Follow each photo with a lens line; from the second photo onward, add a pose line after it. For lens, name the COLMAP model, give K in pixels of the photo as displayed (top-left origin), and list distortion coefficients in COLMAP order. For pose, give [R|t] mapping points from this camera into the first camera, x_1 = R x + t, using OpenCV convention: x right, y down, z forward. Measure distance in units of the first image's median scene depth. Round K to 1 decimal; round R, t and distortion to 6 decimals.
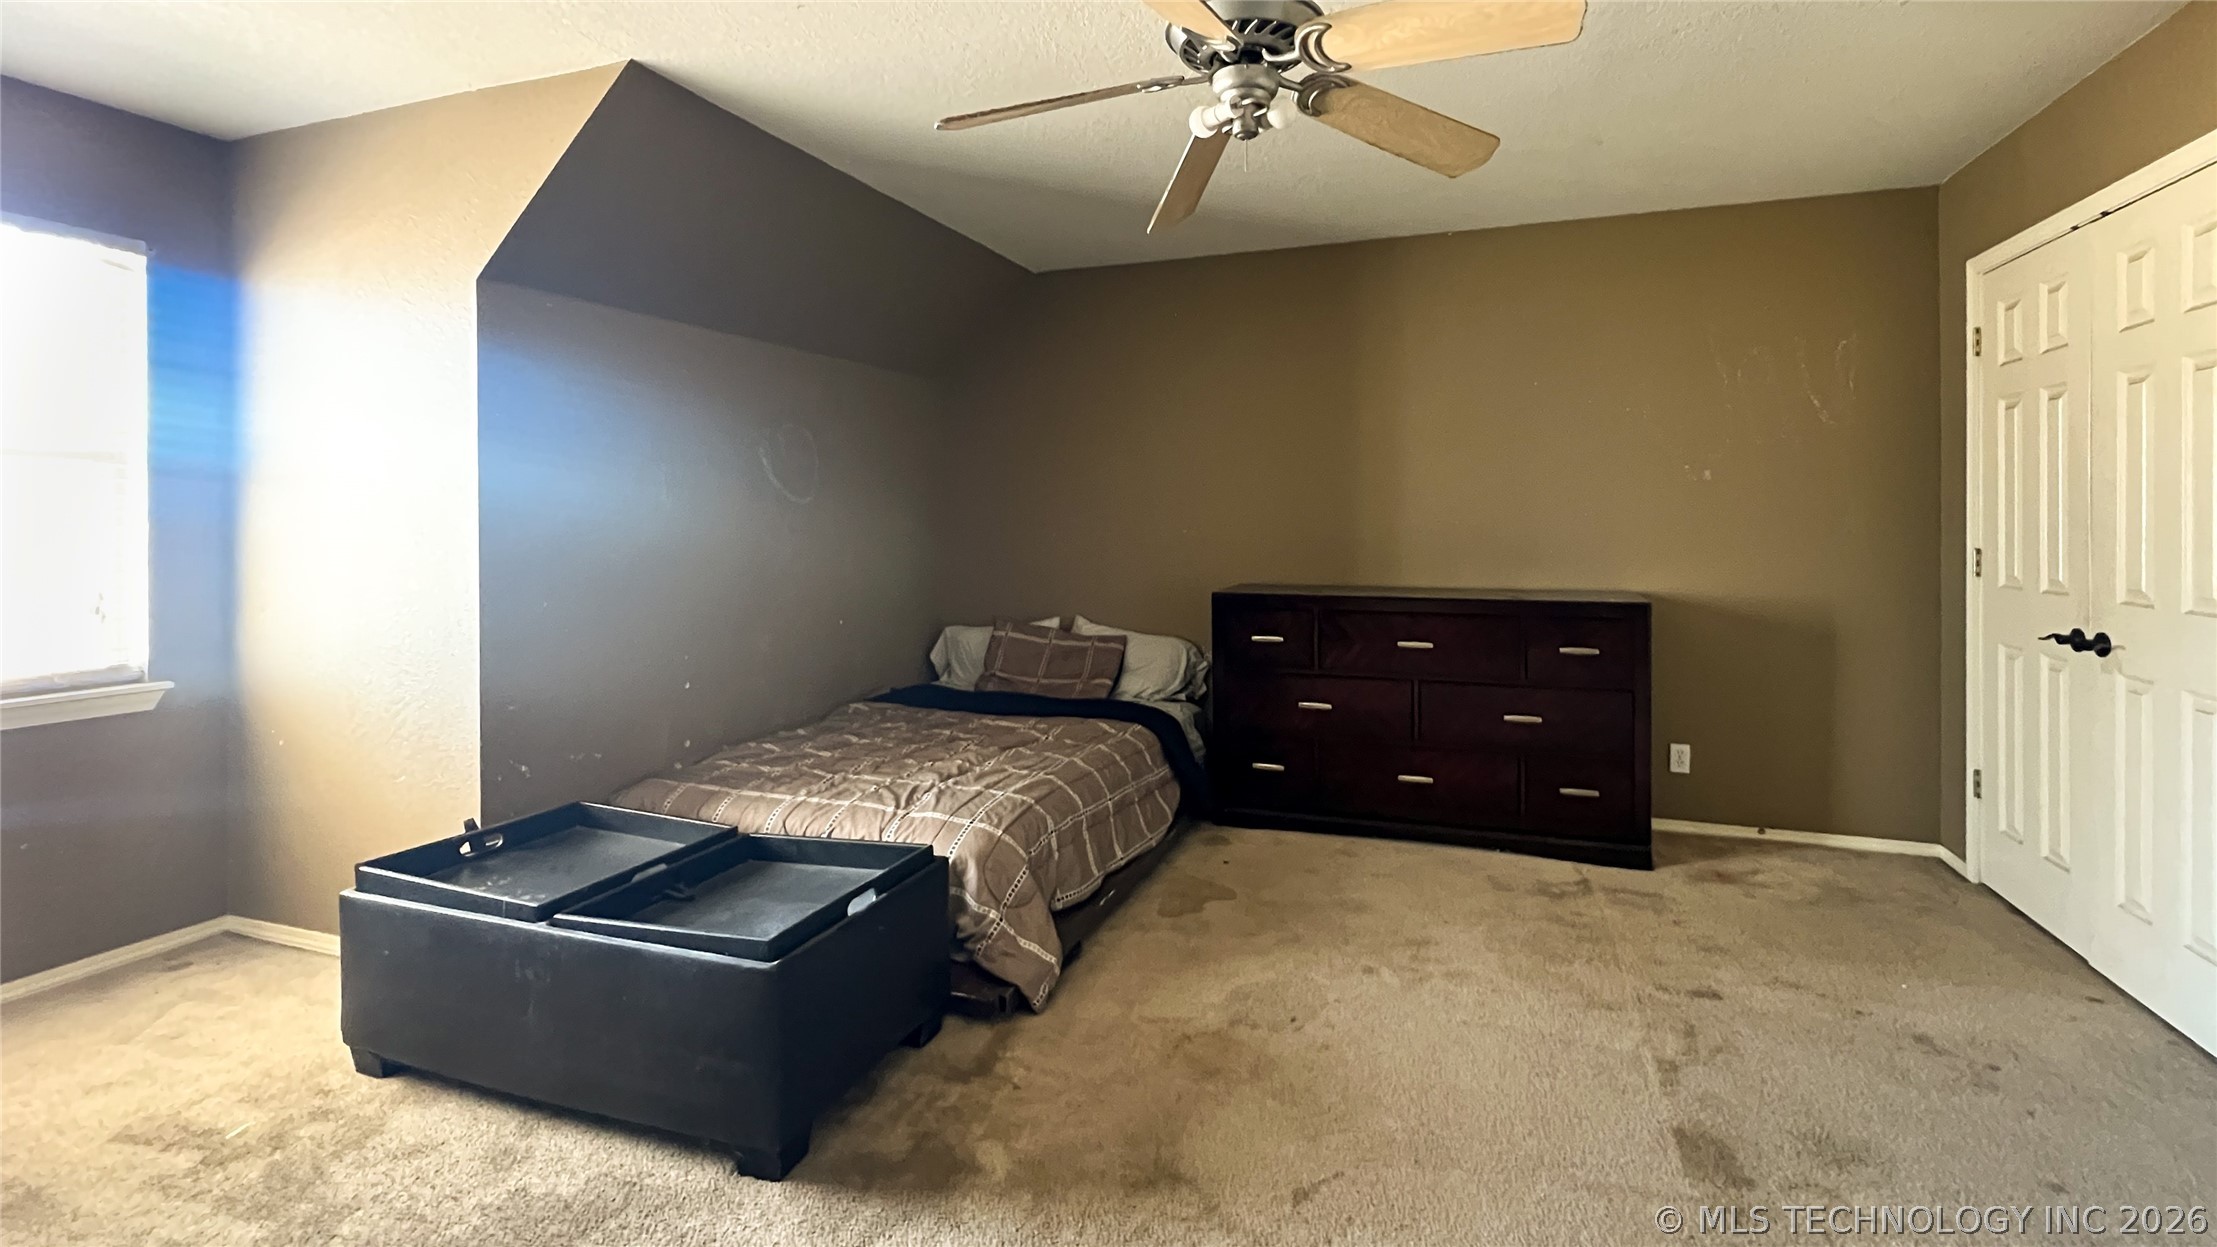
lens RADIAL K [[924.8, 0, 1129.5], [0, 924.8, 527.1], [0, 0, 1]] dist [-0.000375, -0.000149]
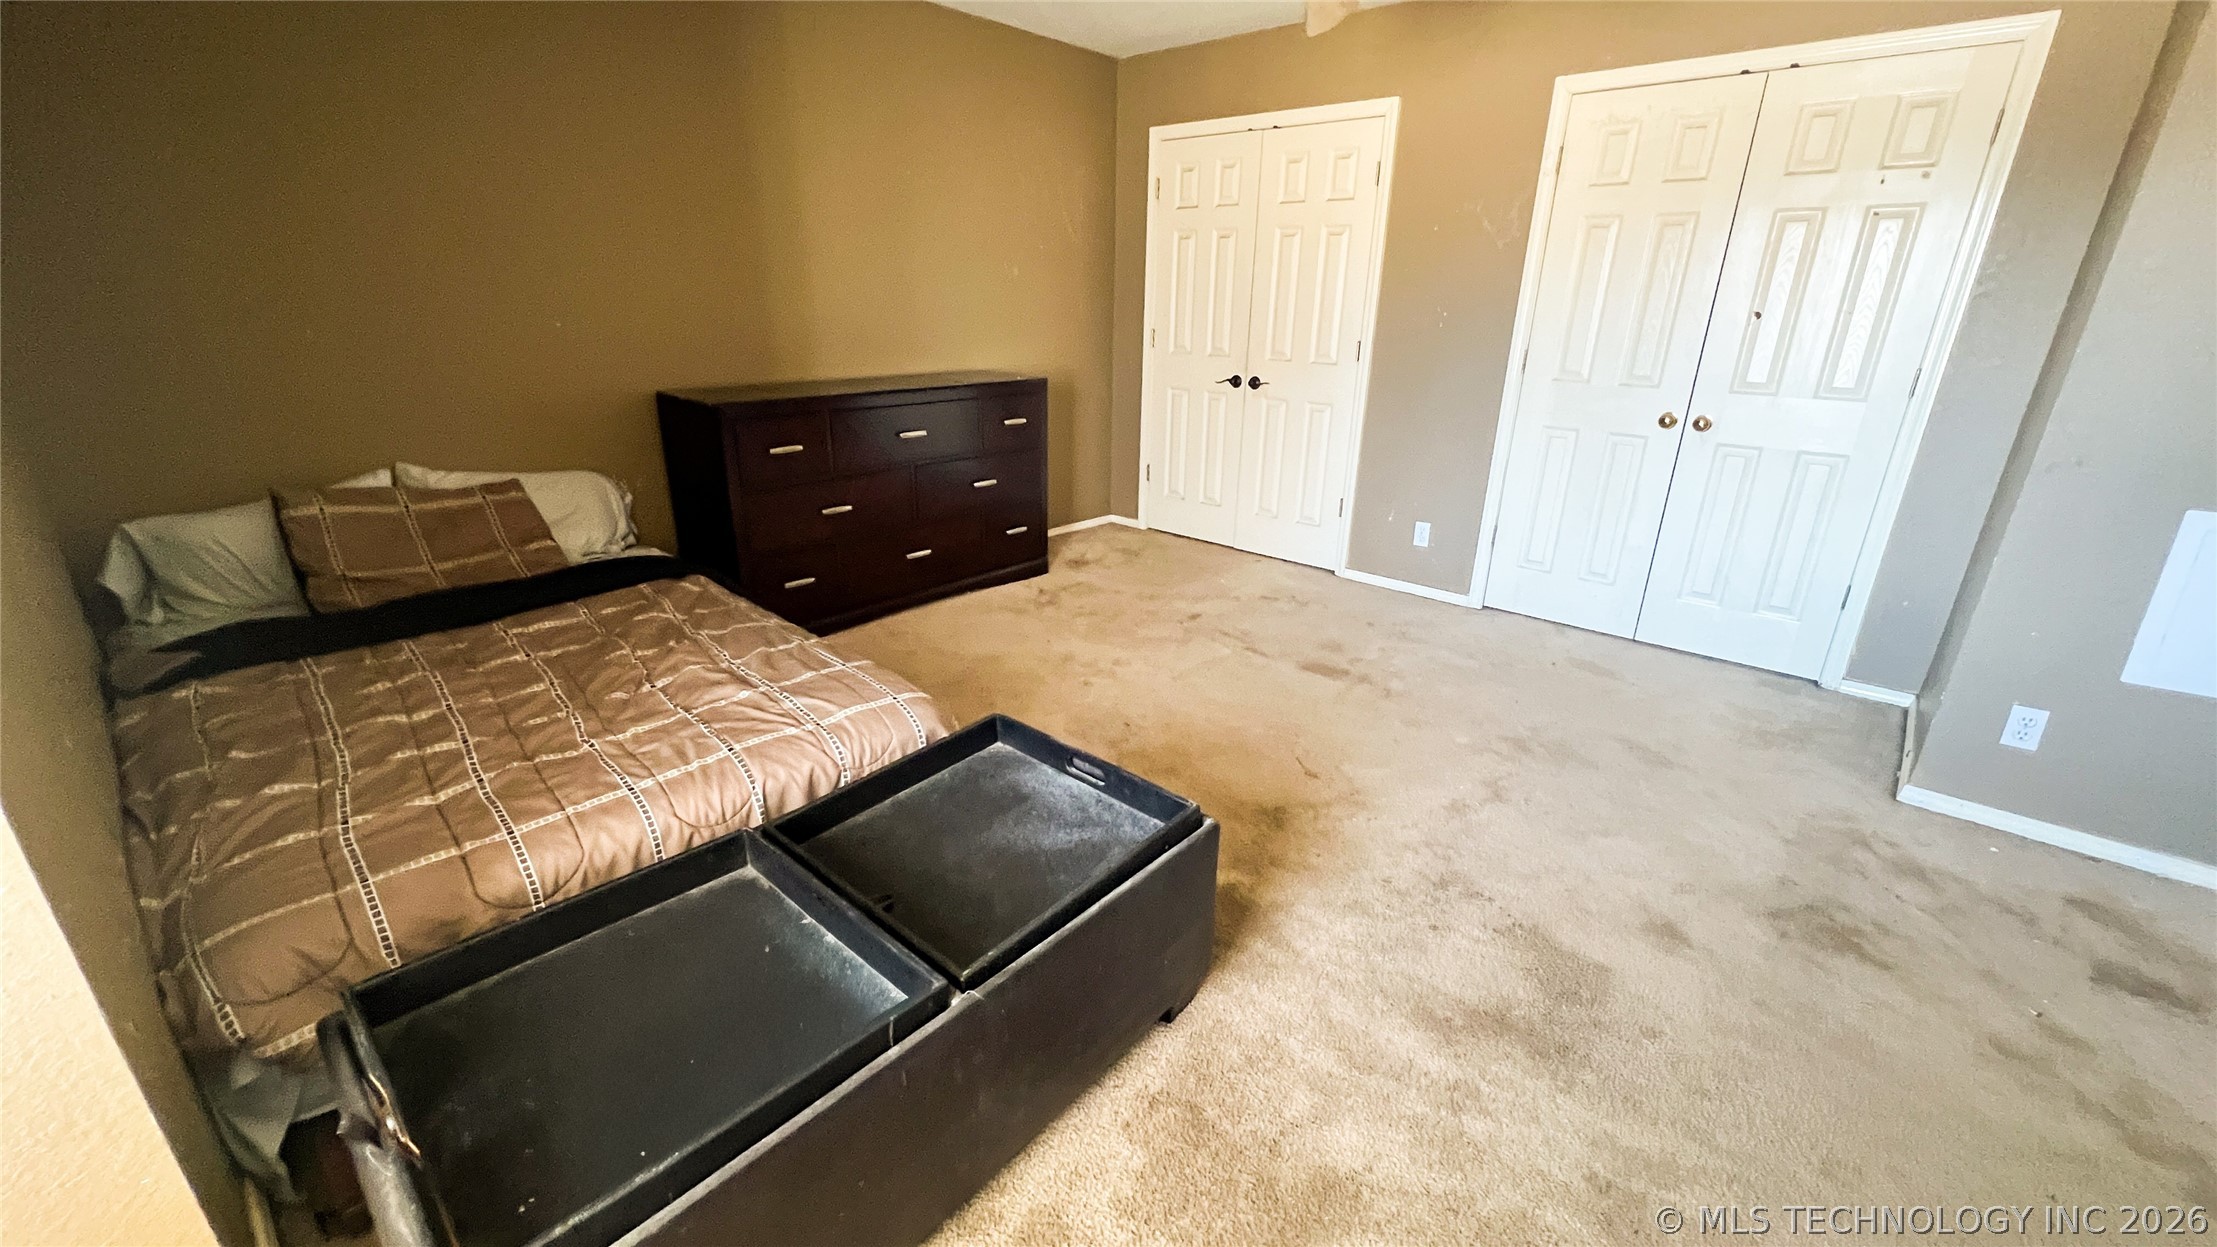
lens RADIAL K [[887.7, 0, 1111.1], [0, 887.7, 628.1], [0, 0, 1]] dist [-0.000502, 0.000277]
pose [[0.389691, -0.316188, 0.864966, -0.697343], [-0.008080, 0.938005, 0.346528, -0.025312], [-0.920910, -0.142028, 0.362977, 0.465487]]
